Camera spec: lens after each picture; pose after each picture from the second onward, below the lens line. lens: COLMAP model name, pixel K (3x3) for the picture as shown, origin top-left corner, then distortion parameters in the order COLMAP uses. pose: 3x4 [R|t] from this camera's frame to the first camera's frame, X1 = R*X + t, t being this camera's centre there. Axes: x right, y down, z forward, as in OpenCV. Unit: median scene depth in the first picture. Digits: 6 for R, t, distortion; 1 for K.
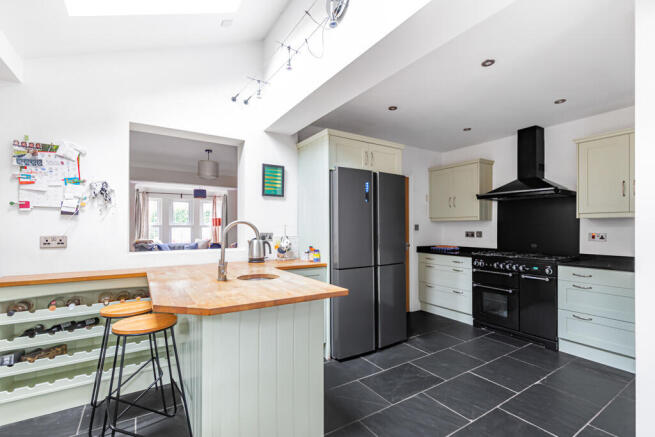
lens RADIAL K [[298.7, 0, 332.9], [0, 298.7, 226.0], [0, 0, 1]] dist [0.002054, 0.000581]
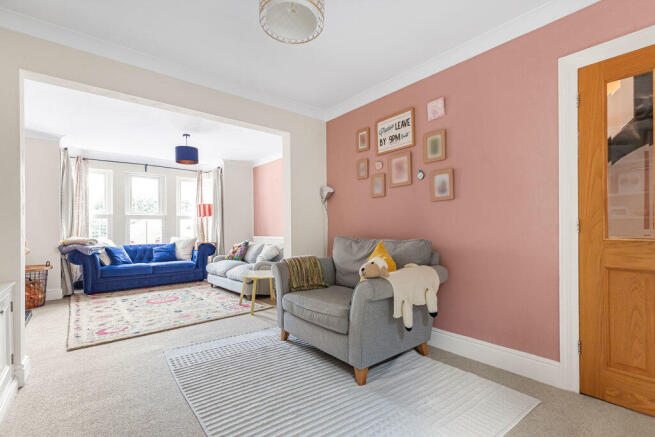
lens RADIAL K [[298.7, 0, 331.9], [0, 298.7, 224.2], [0, 0, 1]] dist [0.002054, 0.000581]
pose [[0.992639, -0.009734, 0.120718, -0.618416], [0.010222, 0.999942, -0.003426, 0.068134], [-0.120678, 0.004634, 0.992681, 1.044386]]
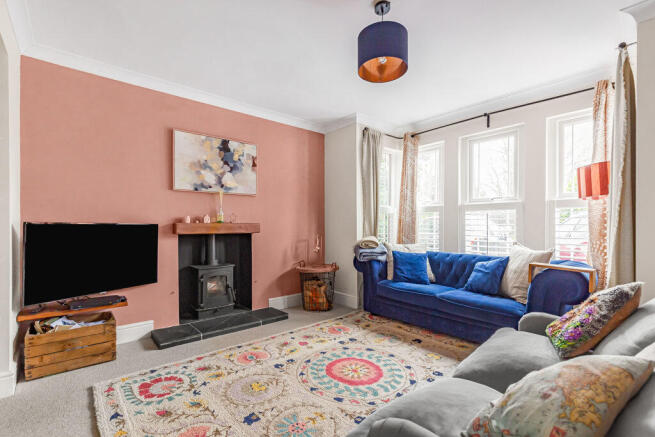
lens RADIAL K [[298.7, 0, 329.1], [0, 298.7, 225.0], [0, 0, 1]] dist [0.002054, 0.000581]
pose [[0.129588, -0.005615, -0.991552, -0.554013], [0.004959, 0.999975, -0.005015, 0.073072], [0.991555, -0.004267, 0.129613, 2.369344]]
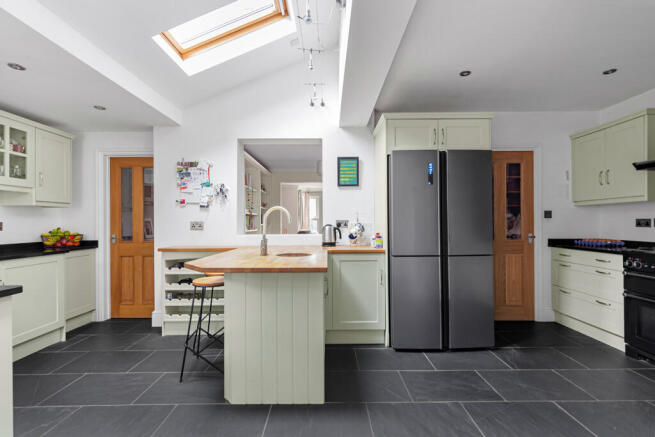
lens RADIAL K [[298.7, 0, 329.5], [0, 298.7, 222.7], [0, 0, 1]] dist [0.002054, 0.000581]
pose [[0.840347, -0.005170, -0.542024, 0.329282], [0.008592, 0.999956, 0.003782, 0.027337], [0.541981, -0.007836, 0.840354, 0.061158]]
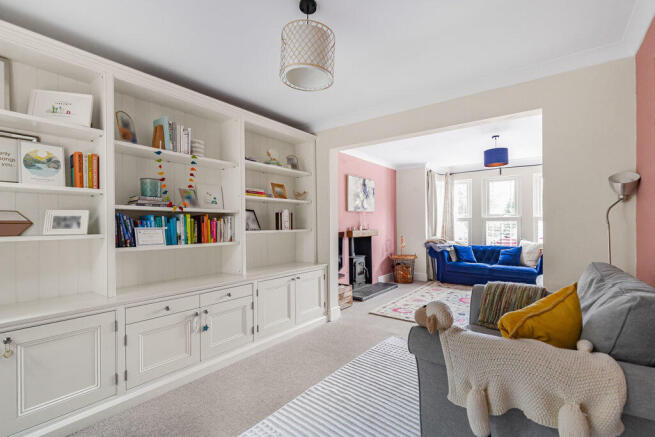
lens RADIAL K [[298.7, 0, 326.7], [0, 298.7, 224.2], [0, 0, 1]] dist [0.002054, 0.000581]
pose [[0.330248, -0.002362, -0.943891, -0.089009], [0.012171, 0.999924, 0.001756, 0.019345], [0.943816, -0.012068, 0.330251, 1.361145]]
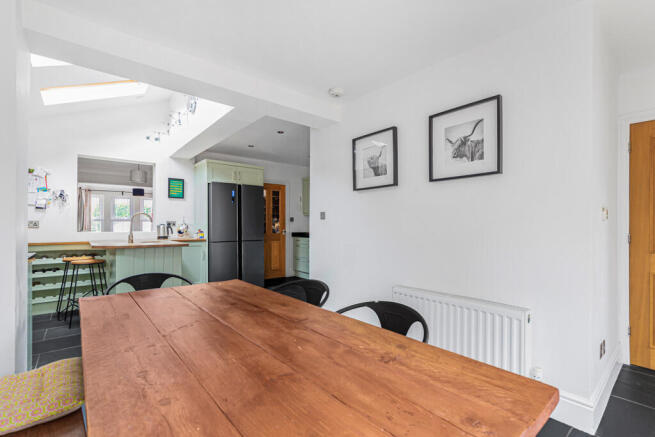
lens RADIAL K [[298.7, 0, 329.2], [0, 298.7, 224.7], [0, 0, 1]] dist [0.002054, 0.000581]
pose [[0.992967, 0.000367, 0.118390, 0.424119], [-0.001126, 0.999979, 0.006338, 0.030399], [-0.118385, -0.006426, 0.992947, -0.678182]]
